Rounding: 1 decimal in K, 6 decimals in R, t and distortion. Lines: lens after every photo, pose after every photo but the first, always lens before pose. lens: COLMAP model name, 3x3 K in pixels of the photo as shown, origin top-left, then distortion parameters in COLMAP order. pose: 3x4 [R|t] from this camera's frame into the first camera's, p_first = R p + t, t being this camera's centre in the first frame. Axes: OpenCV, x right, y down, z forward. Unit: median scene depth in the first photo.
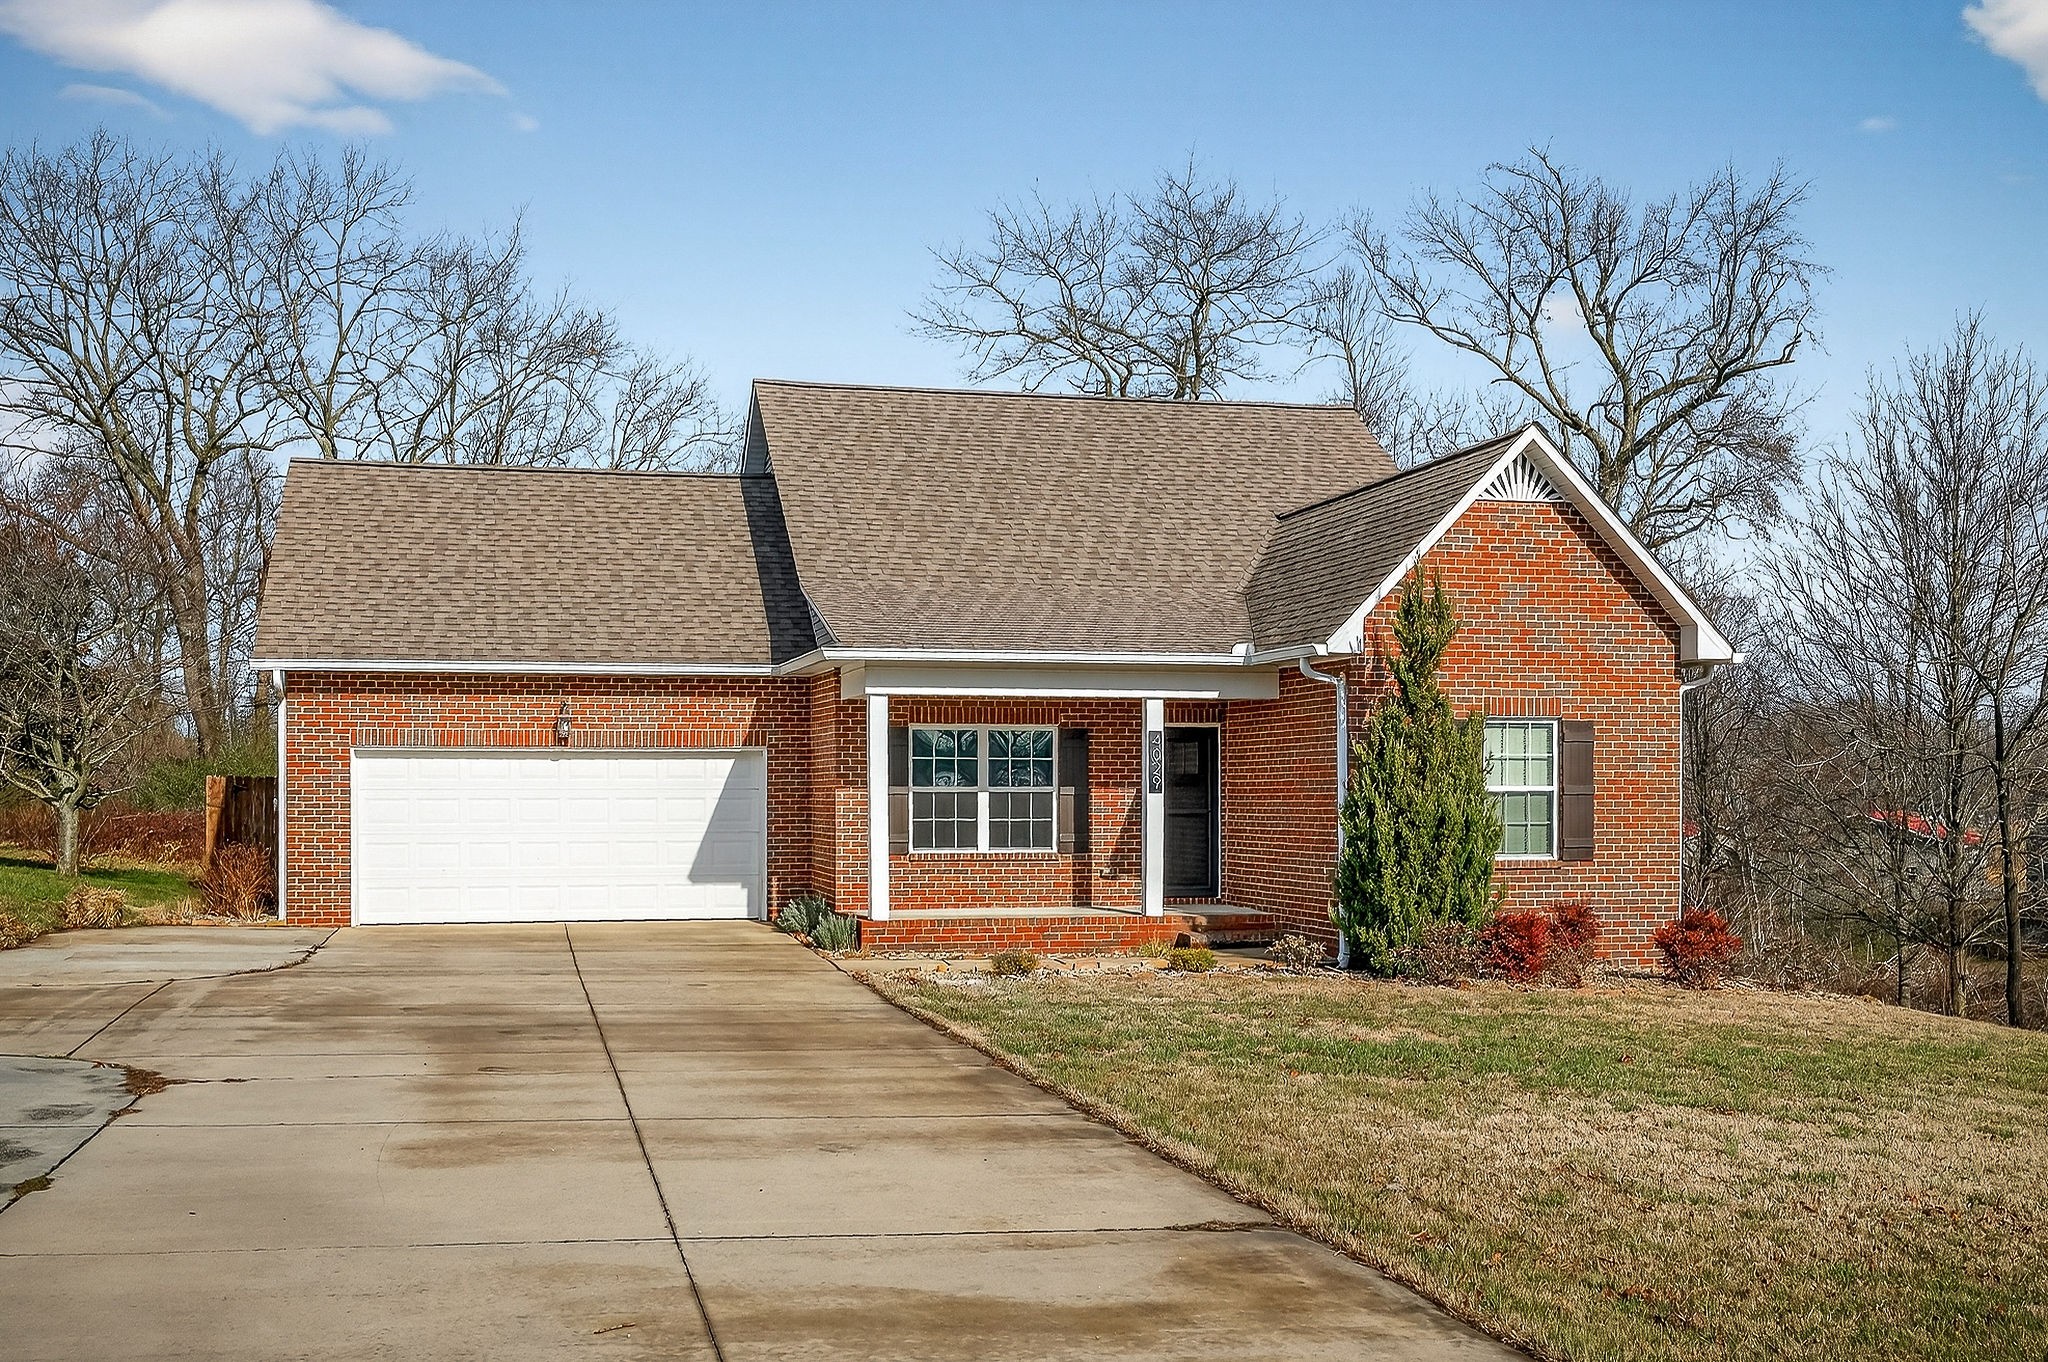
lens RADIAL K [[2160.8, 0, 1029.2], [0, 2160.8, 787.3], [0, 0, 1]] dist [-0.008393, 0.167794]
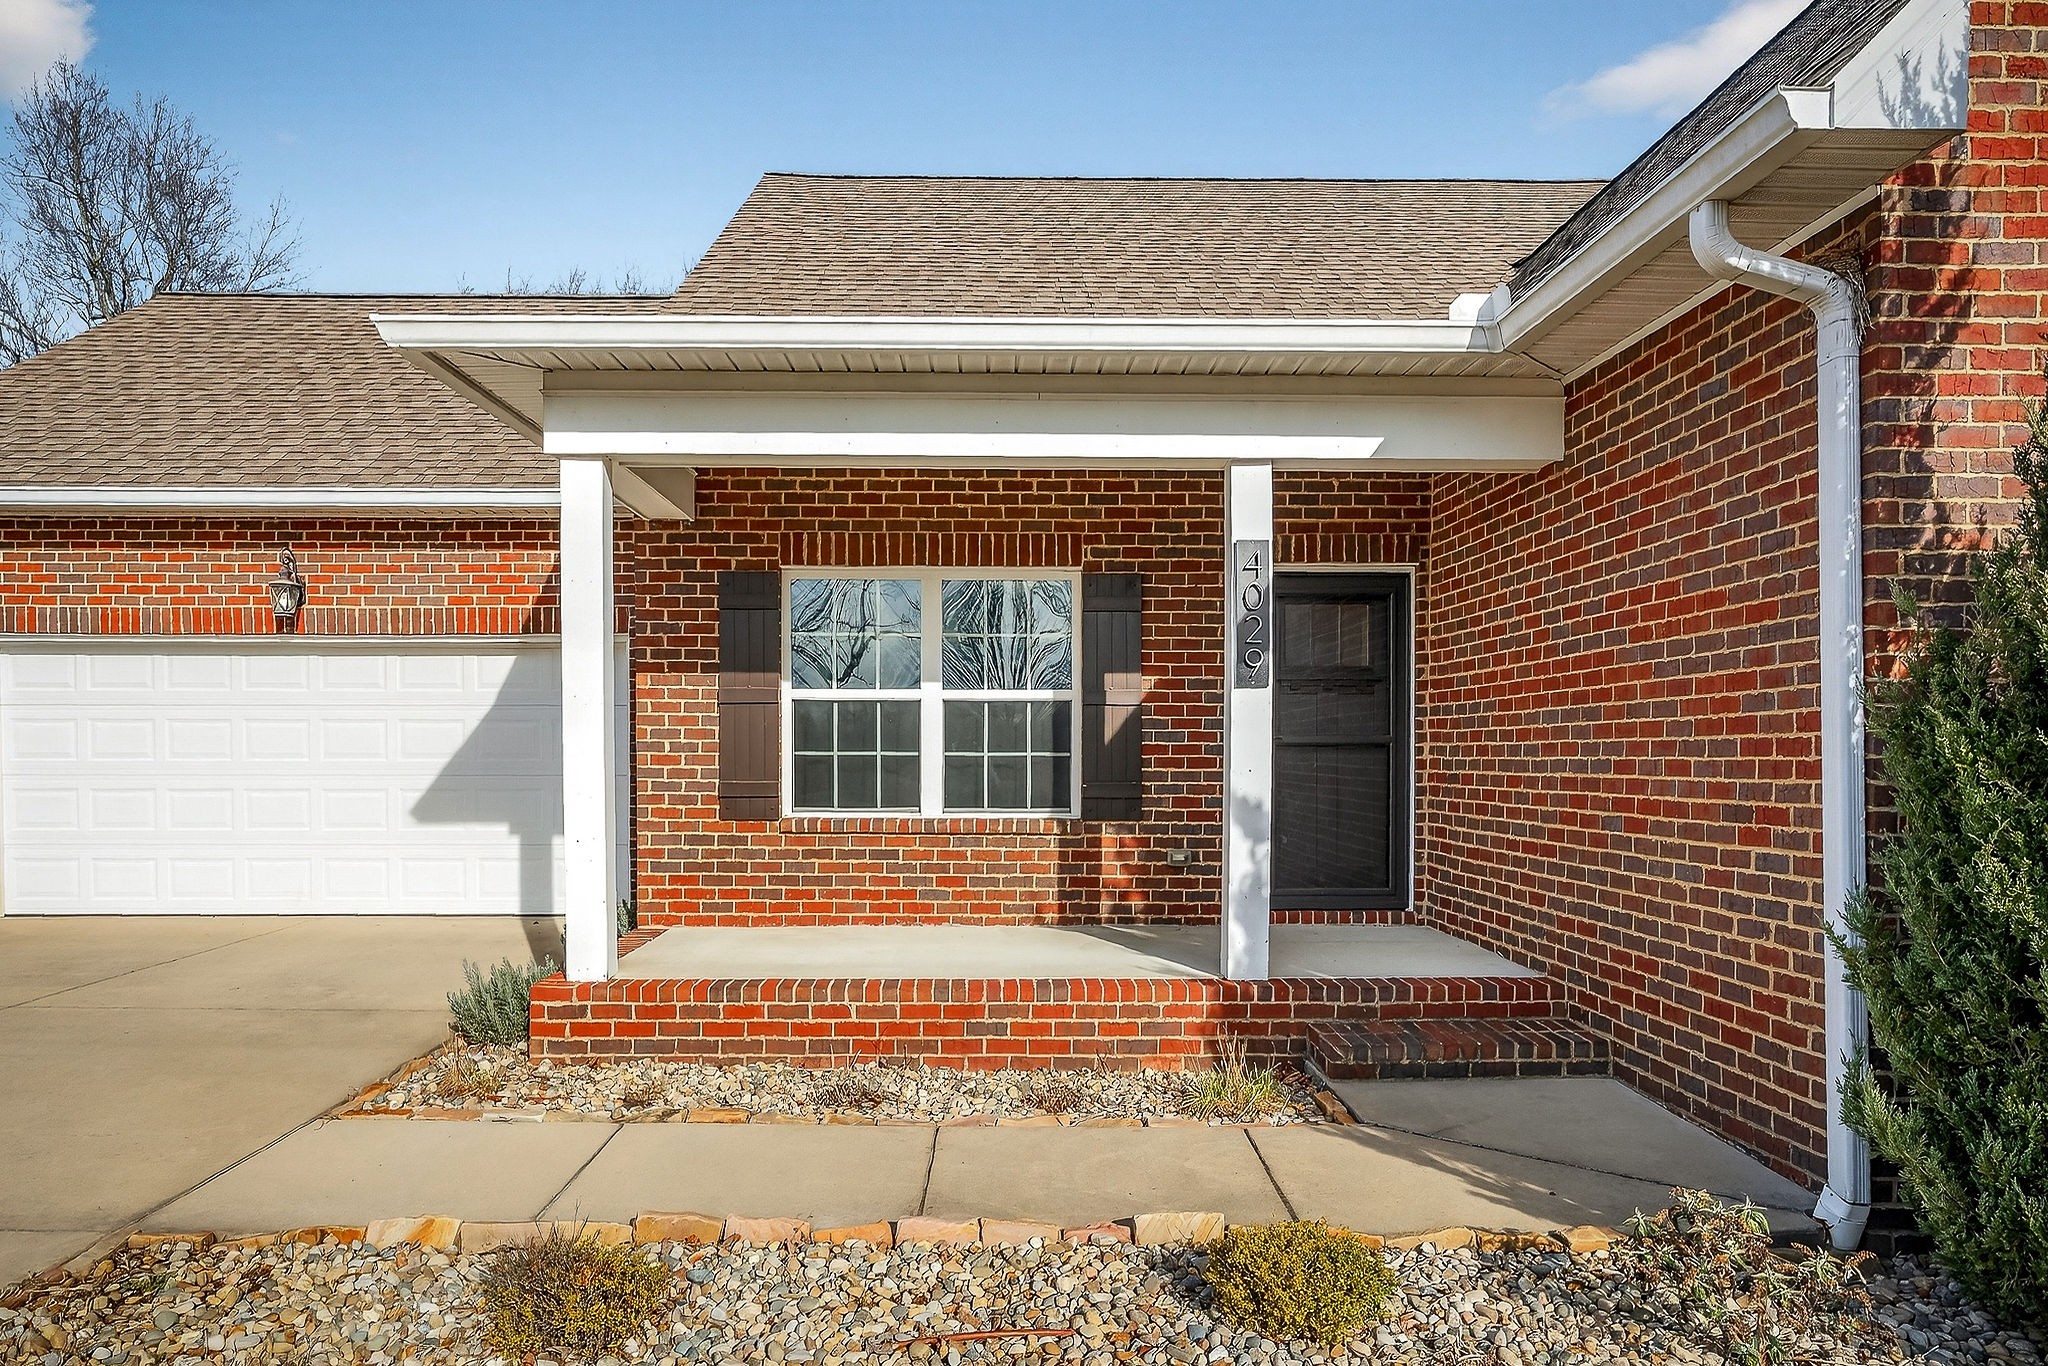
lens RADIAL K [[1260.6, 0, 1015.1], [0, 1260.6, 767.1], [0, 0, 1]] dist [0.001382, -0.000638]
pose [[0.975629, 0.004557, -0.219377, 0.061519], [-0.001617, 0.999907, 0.013578, 0.013515], [0.219419, -0.012892, 0.975546, 0.685481]]
